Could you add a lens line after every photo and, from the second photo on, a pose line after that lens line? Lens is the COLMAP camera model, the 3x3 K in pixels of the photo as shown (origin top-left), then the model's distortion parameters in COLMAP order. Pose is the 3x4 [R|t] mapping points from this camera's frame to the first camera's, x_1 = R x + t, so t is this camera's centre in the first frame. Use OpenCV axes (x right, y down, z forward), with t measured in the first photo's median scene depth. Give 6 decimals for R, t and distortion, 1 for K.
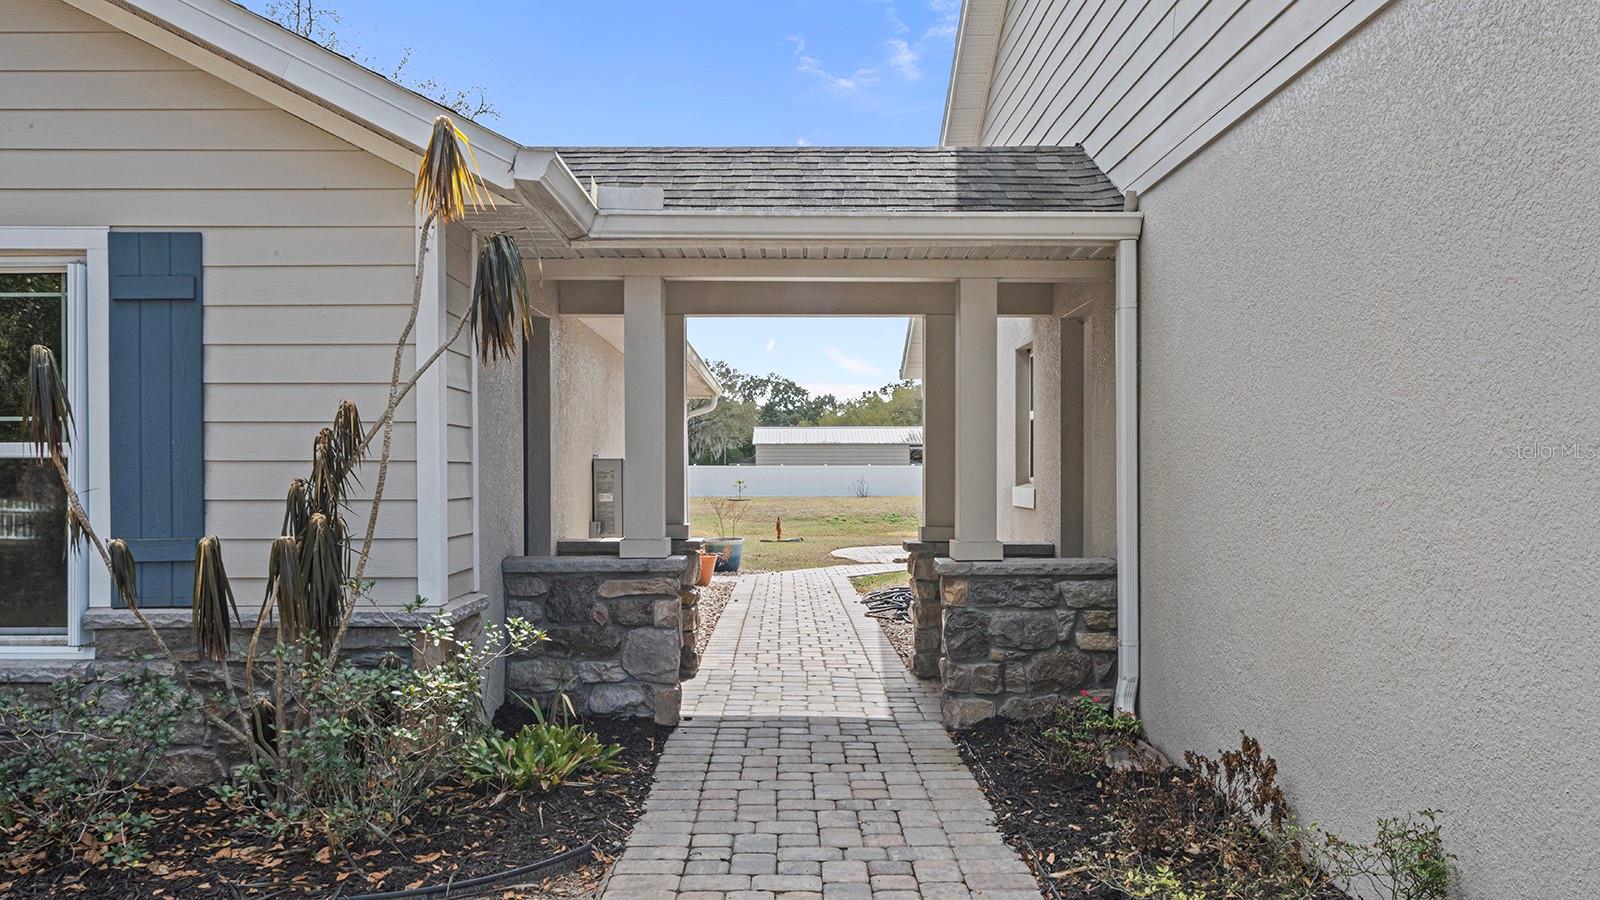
lens RADIAL K [[1299.5, 0, 805.1], [0, 1299.5, 456.8], [0, 0, 1]] dist [0.007016, 0.001335]
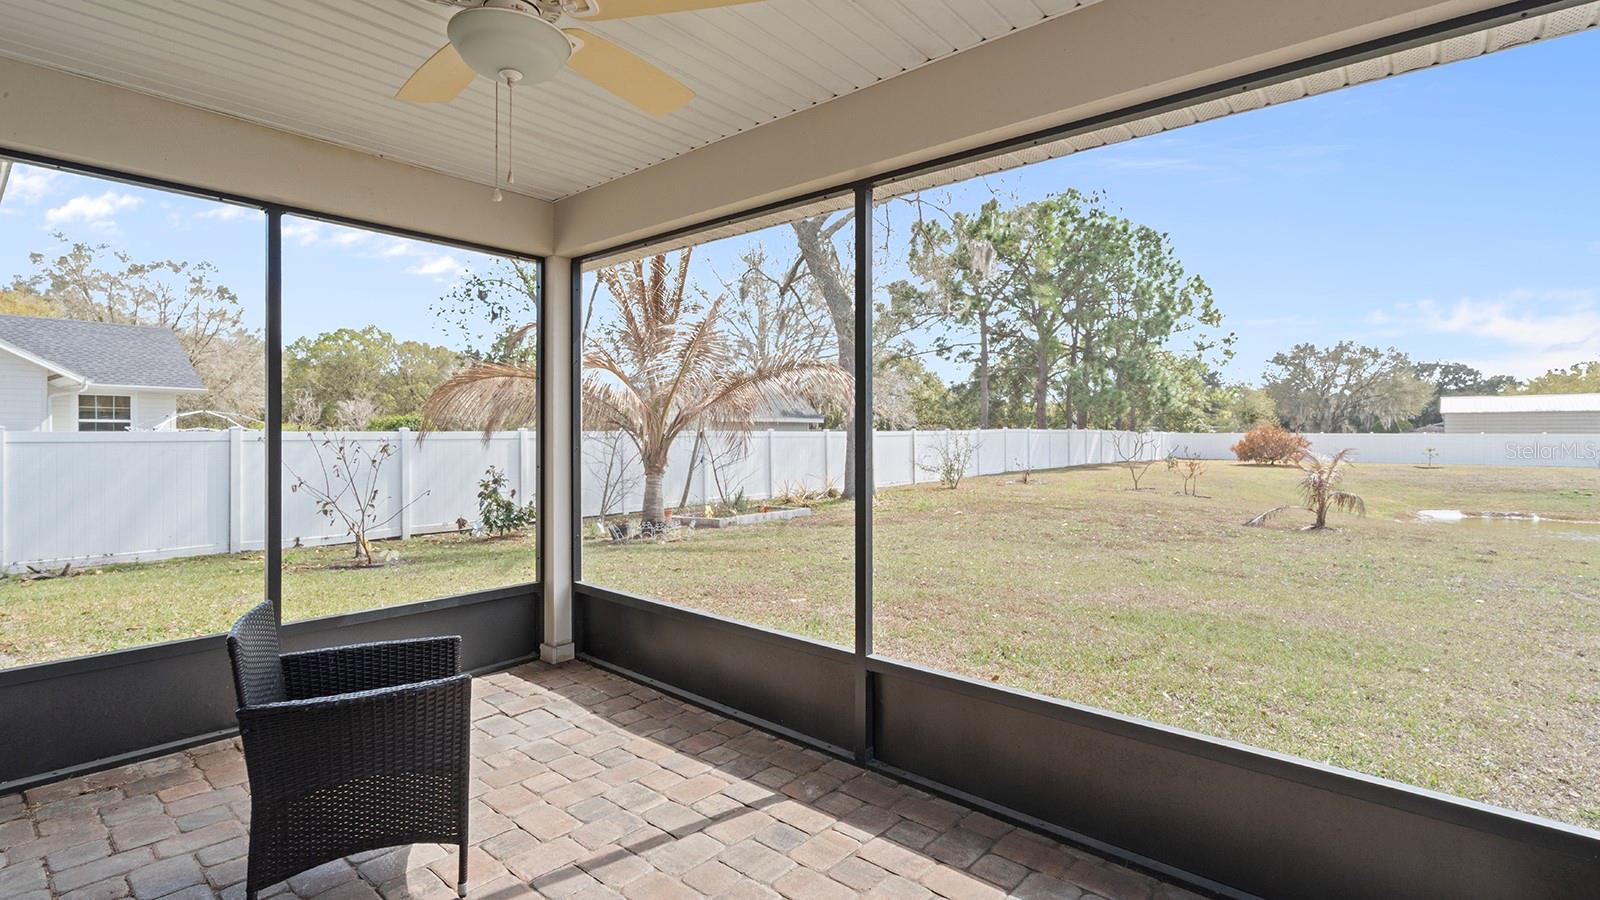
lens RADIAL K [[735.3, 0, 804.8], [0, 735.3, 440.0], [0, 0, 1]] dist [-0.000942, 0.002612]
pose [[0.748601, 0.009011, -0.662960, -0.051885], [0.000238, 0.999904, 0.013859, 0.005868], [0.663021, -0.010533, 0.748526, 0.378230]]
